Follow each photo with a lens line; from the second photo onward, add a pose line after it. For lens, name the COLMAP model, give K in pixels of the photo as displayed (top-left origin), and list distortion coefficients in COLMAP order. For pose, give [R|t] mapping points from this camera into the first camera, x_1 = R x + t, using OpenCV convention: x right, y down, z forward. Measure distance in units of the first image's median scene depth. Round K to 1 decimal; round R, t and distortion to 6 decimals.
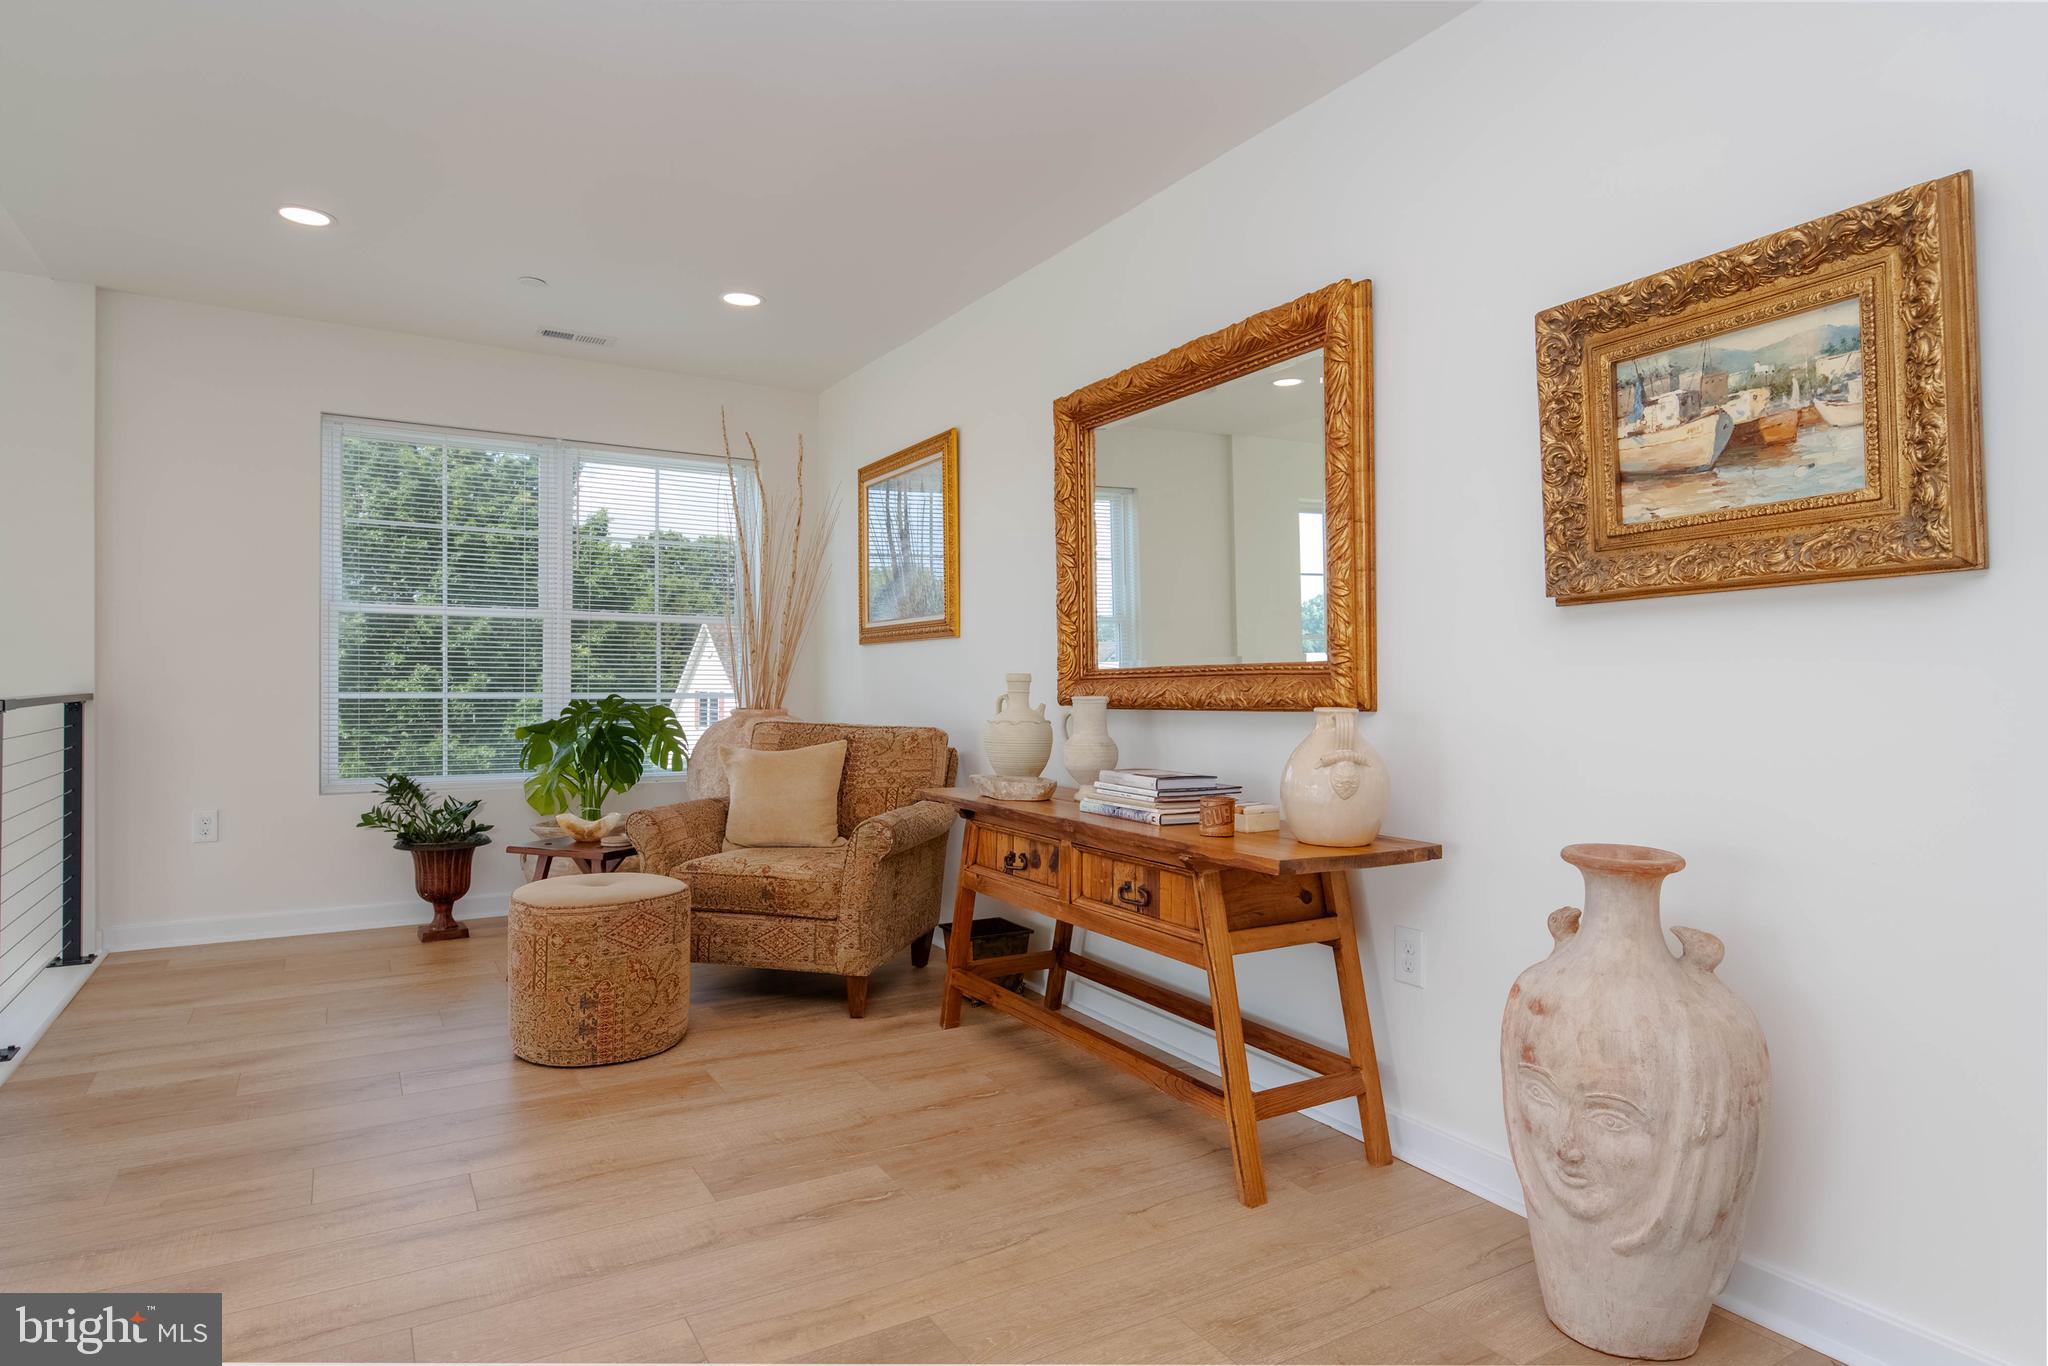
lens RADIAL K [[1134.9, 0, 1034.3], [0, 1134.9, 690.0], [0, 0, 1]] dist [0.010195, -0.000745]
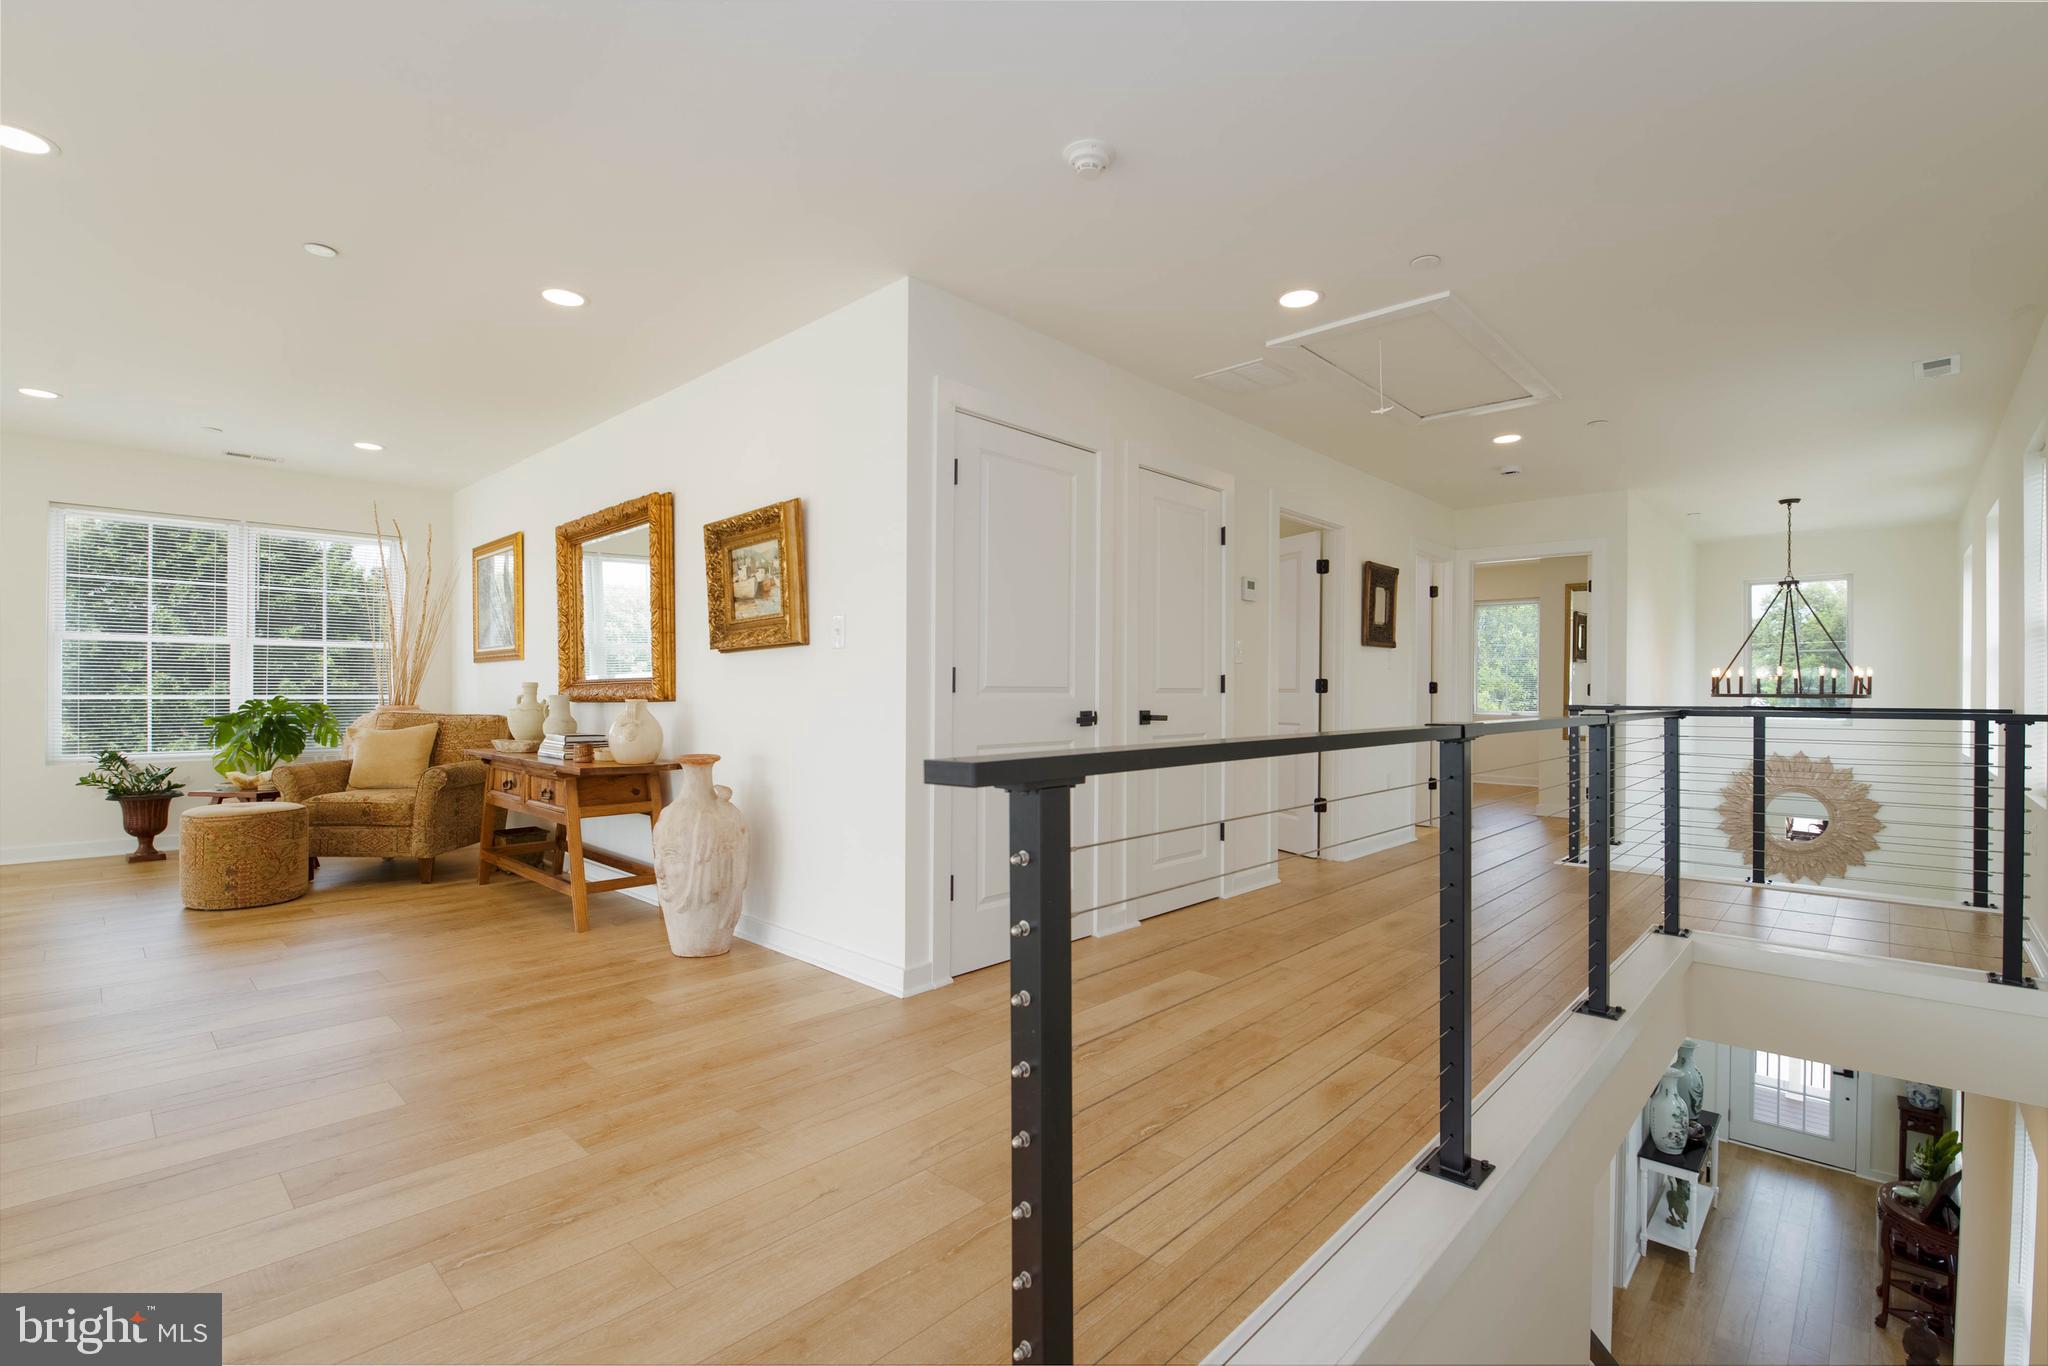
lens RADIAL K [[913.5, 0, 1037.1], [0, 913.5, 690.7], [0, 0, 1]] dist [0.000035, -0.010630]
pose [[0.962678, -0.001108, 0.270645, 0.447585], [0.002230, 0.999990, -0.003837, 0.006769], [-0.270639, 0.004297, 0.962671, -0.715249]]
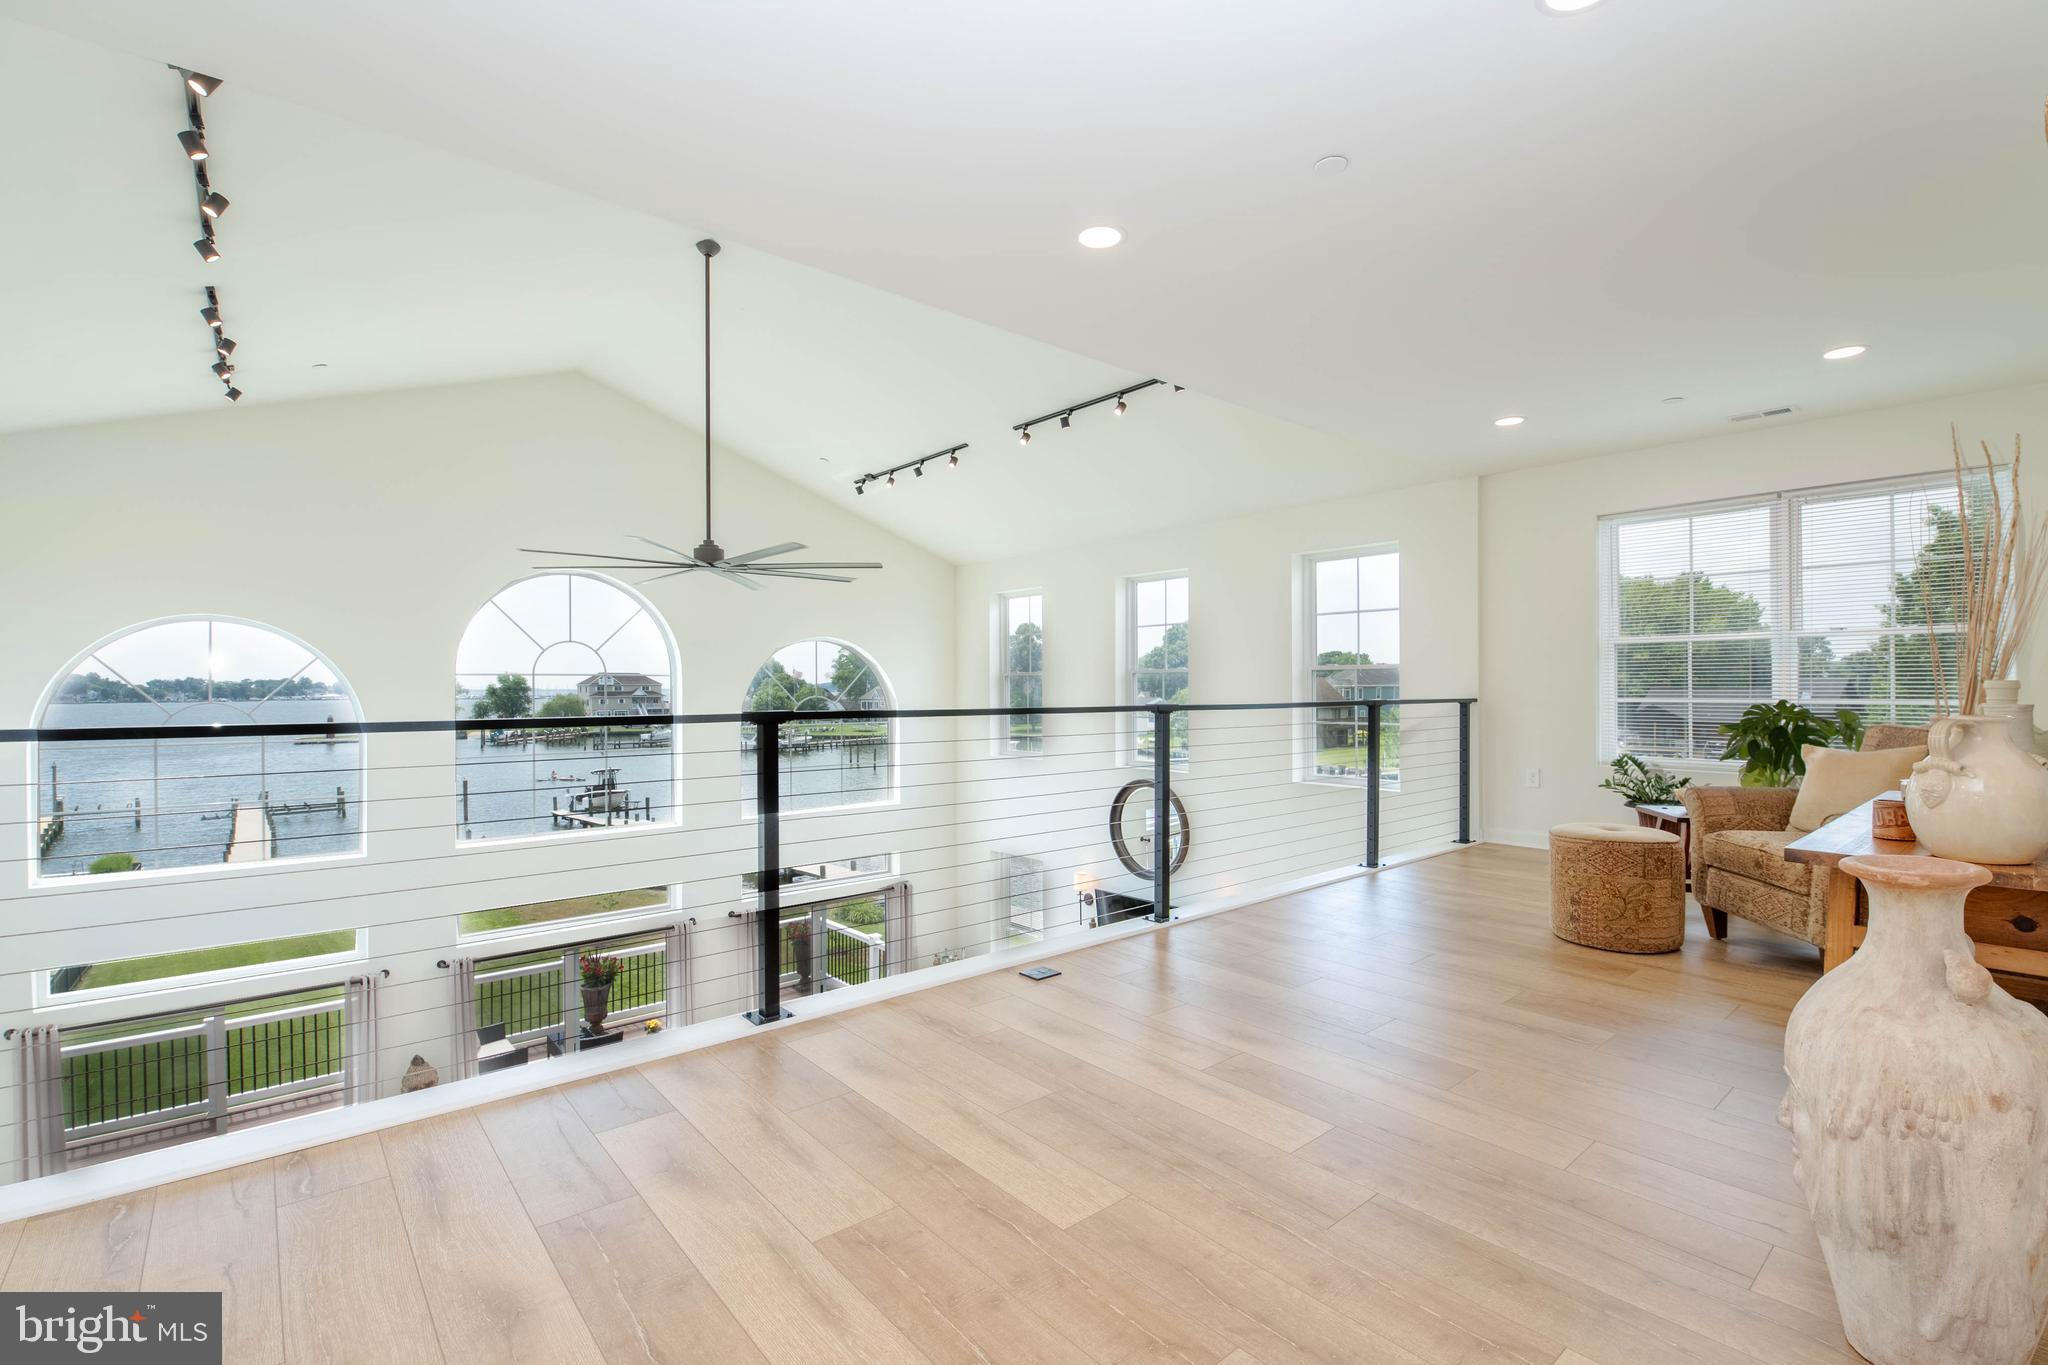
lens RADIAL K [[913.5, 0, 1037.1], [0, 913.5, 690.2], [0, 0, 1]] dist [0.000035, -0.010630]
pose [[0.165155, -0.005457, -0.986252, 0.746687], [-0.002767, 0.999978, -0.005996, 0.001291], [0.986264, 0.003719, 0.165137, 0.091723]]
